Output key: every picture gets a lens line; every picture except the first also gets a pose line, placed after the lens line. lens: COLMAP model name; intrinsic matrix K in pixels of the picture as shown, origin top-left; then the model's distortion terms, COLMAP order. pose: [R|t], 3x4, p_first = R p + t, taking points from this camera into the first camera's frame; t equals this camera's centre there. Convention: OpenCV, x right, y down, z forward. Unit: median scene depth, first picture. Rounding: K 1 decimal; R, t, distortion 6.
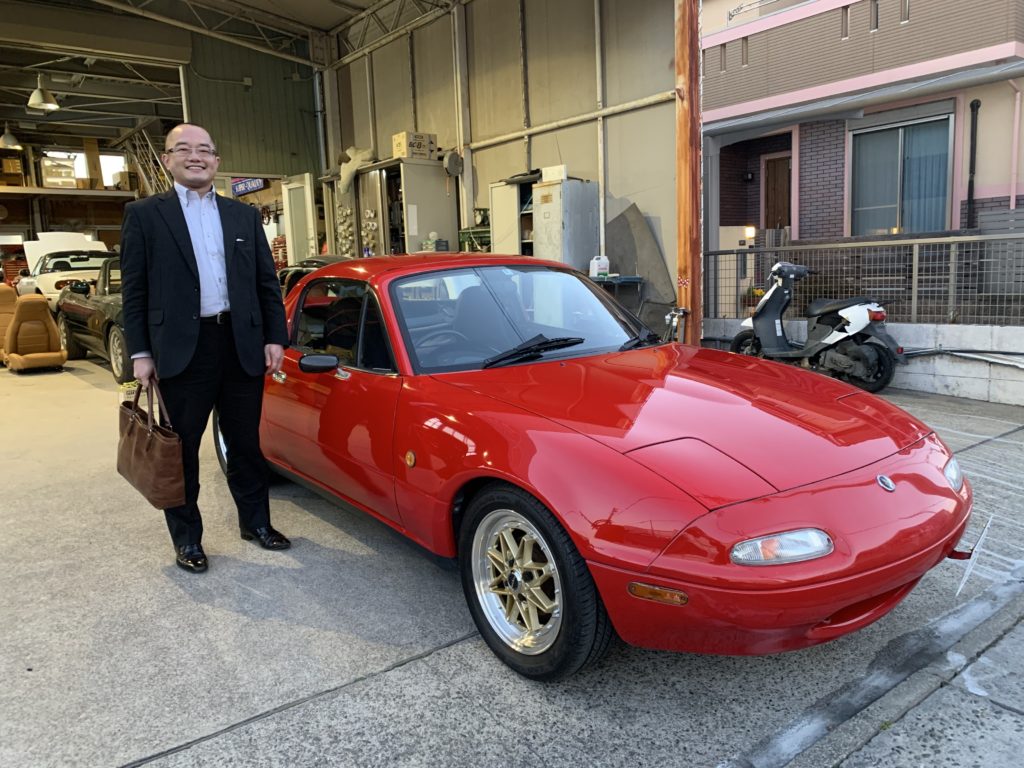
lens RADIAL K [[778.3, 0, 517.3], [0, 778.3, 378.3], [0, 0, 1]] dist [0.016100, -0.014108]
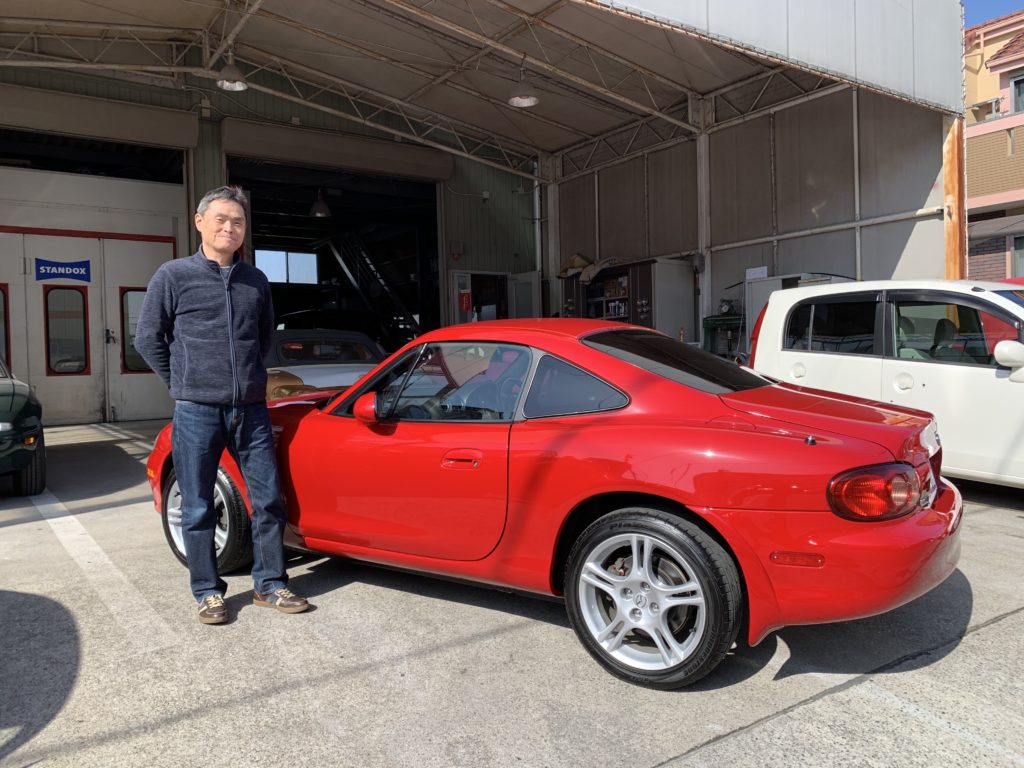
lens RADIAL K [[778.3, 0, 508.9], [0, 778.3, 385.8], [0, 0, 1]] dist [0.016100, -0.014108]
pose [[0.997836, 0.014061, -0.064236, -0.354969], [-0.020905, 0.994024, -0.107139, 0.051676], [0.062346, 0.108250, 0.992167, -0.208596]]
